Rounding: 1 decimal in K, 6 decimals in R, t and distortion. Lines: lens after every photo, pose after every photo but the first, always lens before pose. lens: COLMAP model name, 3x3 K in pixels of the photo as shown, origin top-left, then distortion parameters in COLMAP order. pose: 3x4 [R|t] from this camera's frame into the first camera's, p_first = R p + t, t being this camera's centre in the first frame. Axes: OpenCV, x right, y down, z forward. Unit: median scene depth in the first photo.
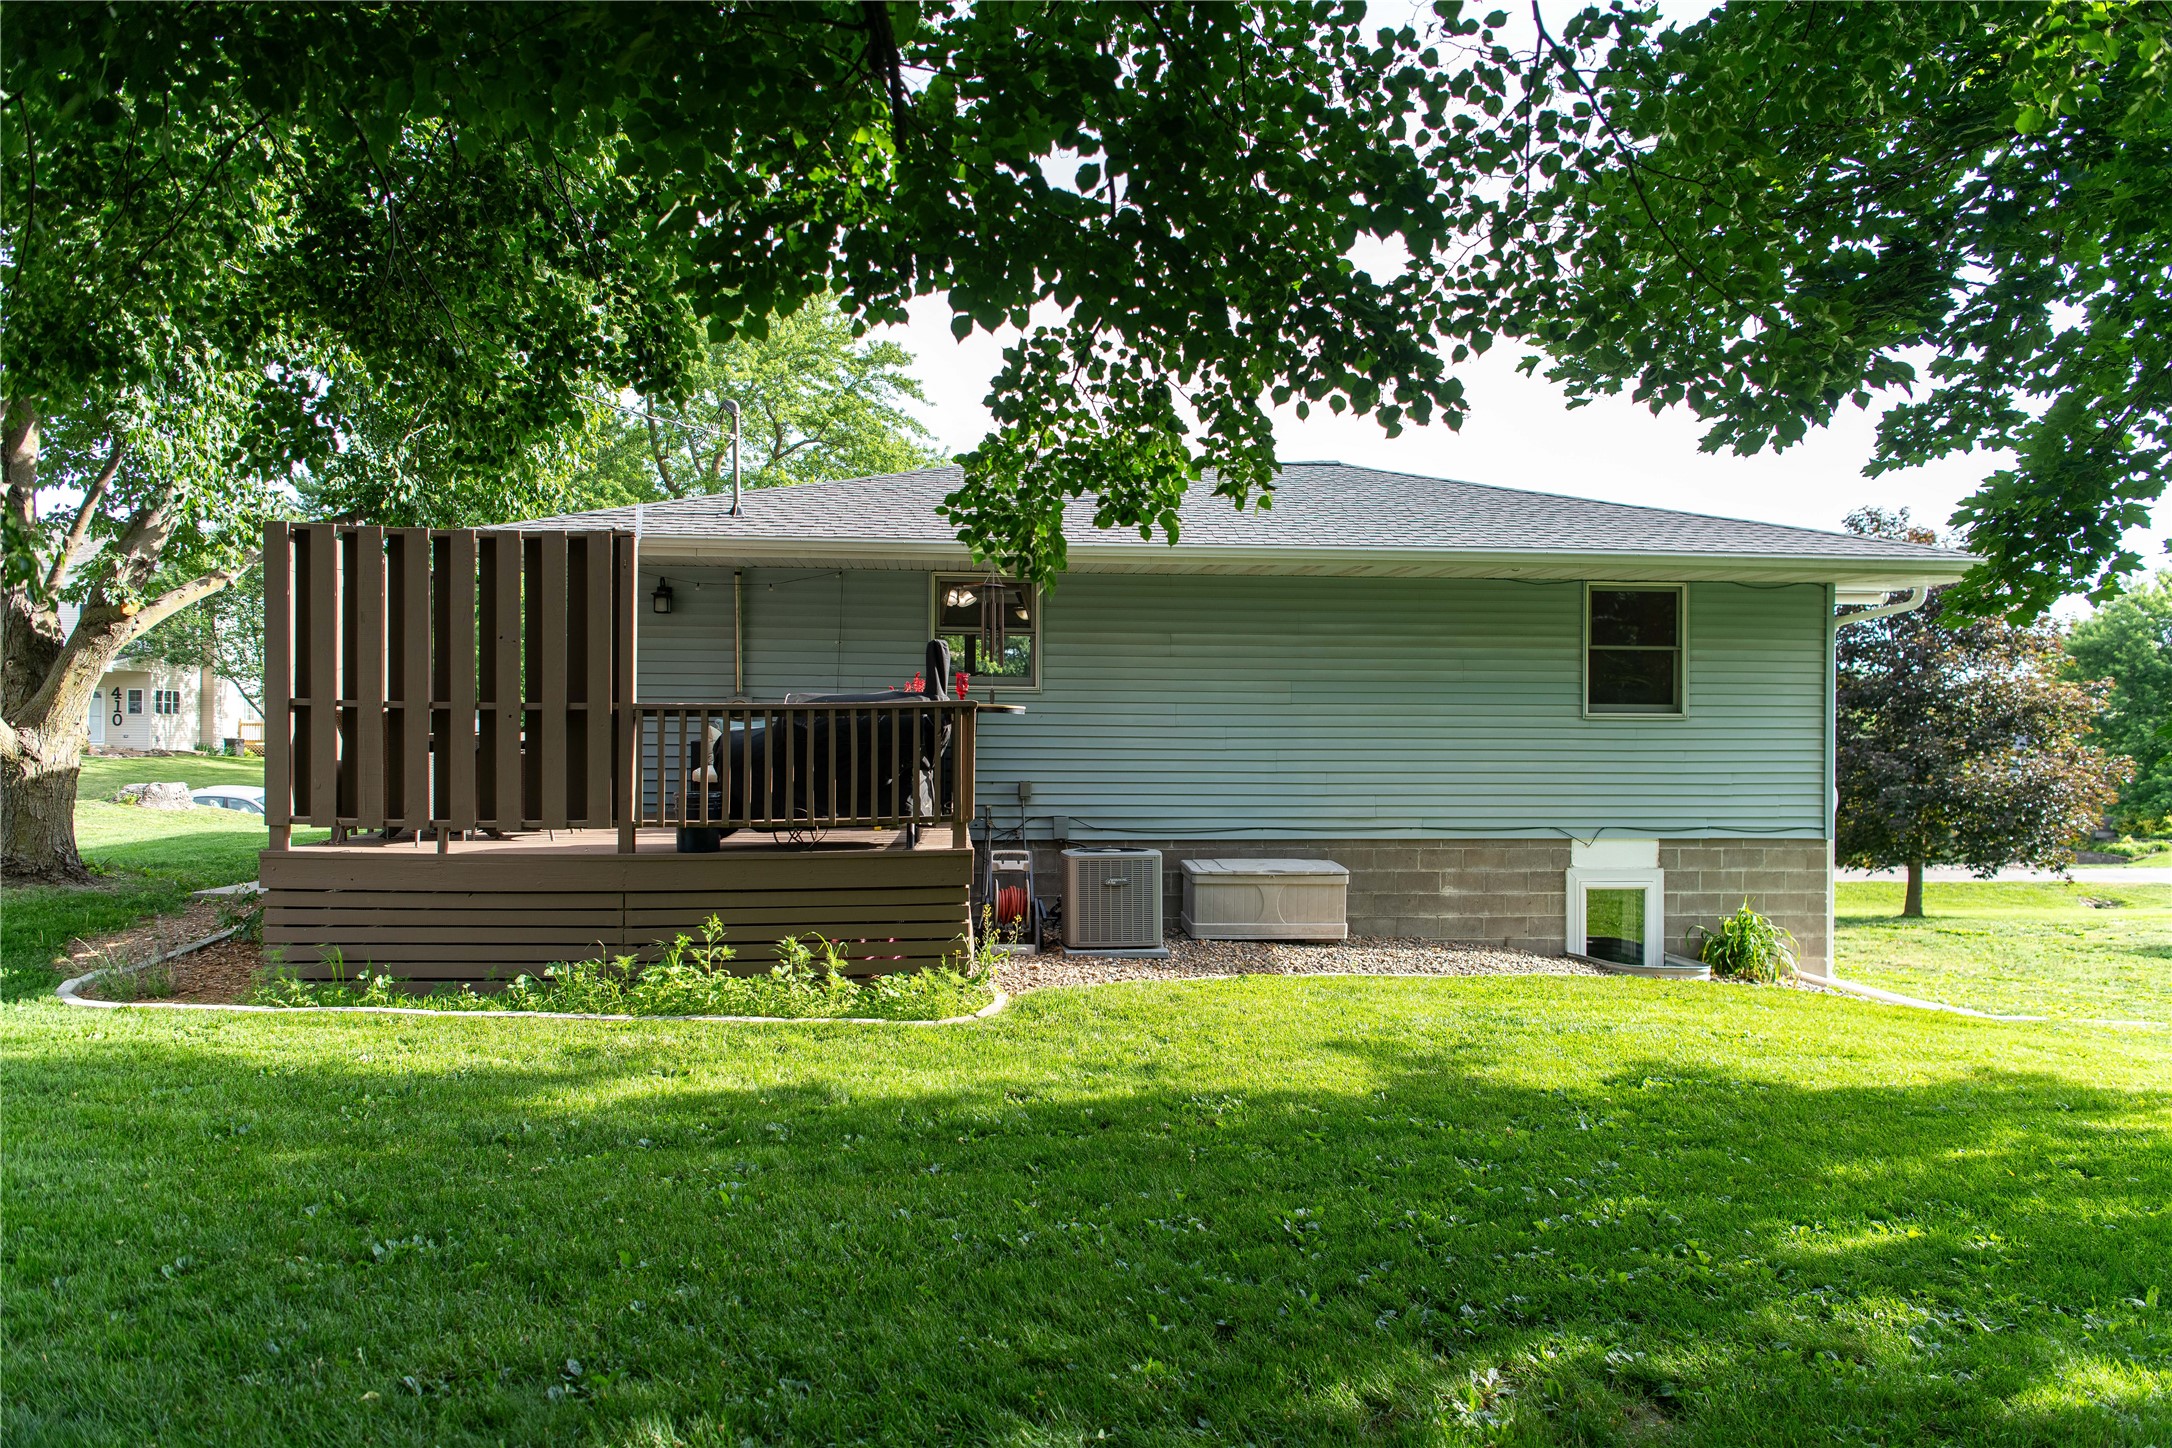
lens RADIAL K [[1463.3, 0, 1085.1], [0, 1463.3, 730.7], [0, 0, 1]] dist [0.001955, -0.004403]
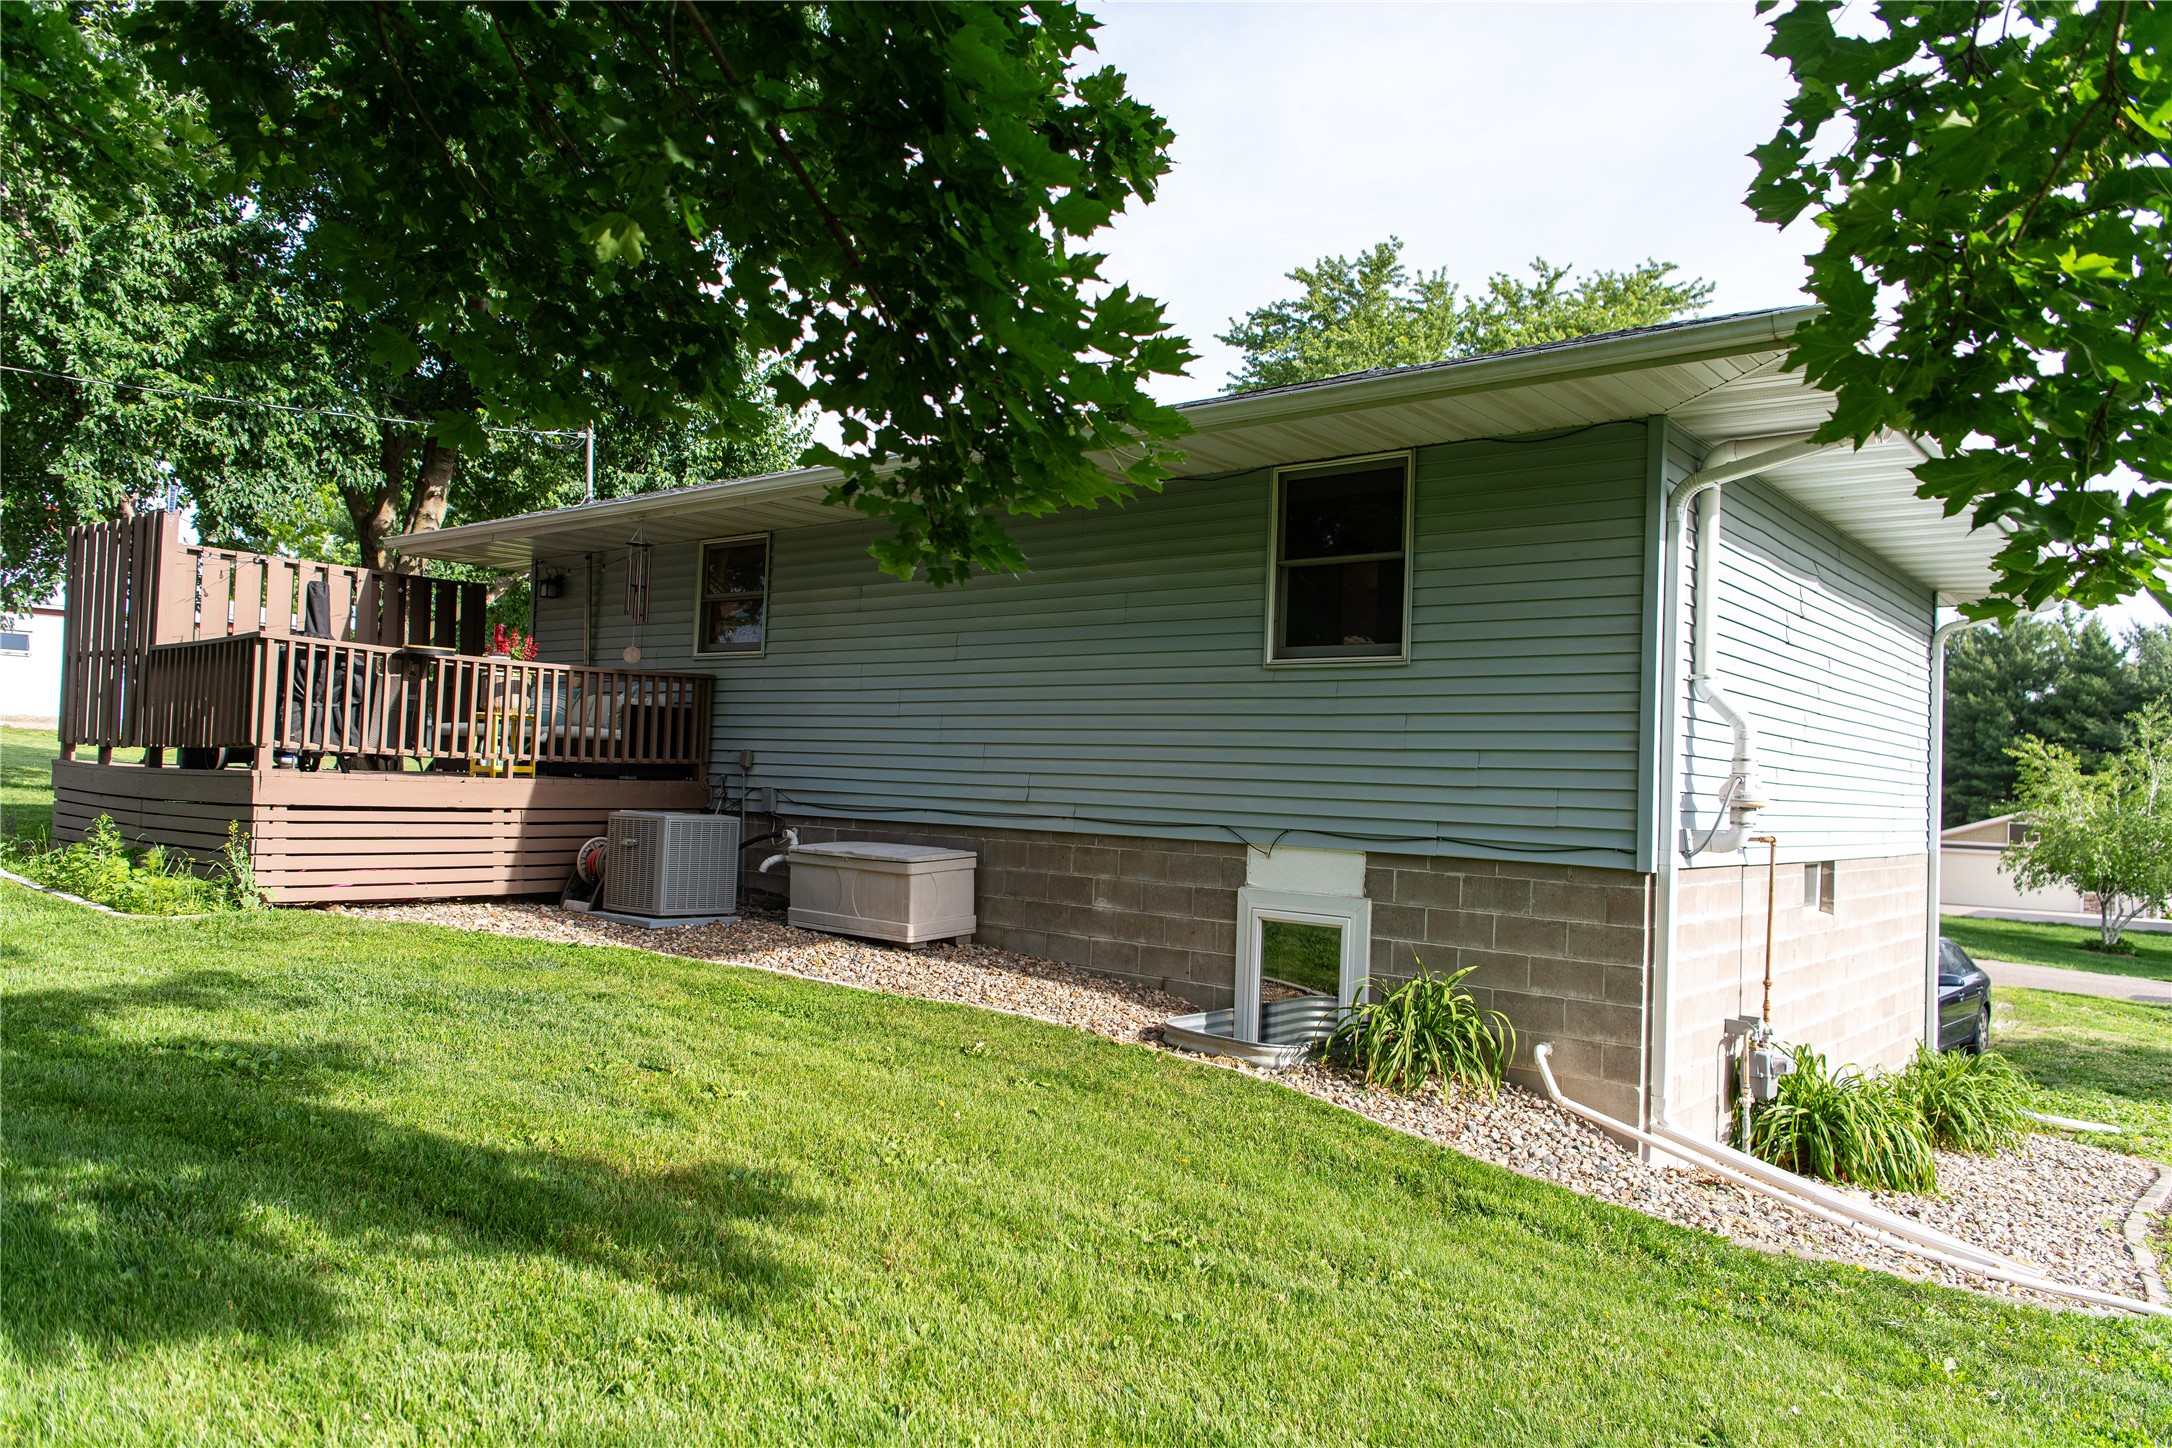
lens RADIAL K [[1463.3, 0, 1085.3], [0, 1463.3, 727.1], [0, 0, 1]] dist [0.001955, -0.004403]
pose [[0.710444, -0.004938, -0.703736, 0.760846], [-0.028220, 0.998971, -0.035499, 0.045775], [0.703188, 0.045079, 0.709574, 0.460245]]
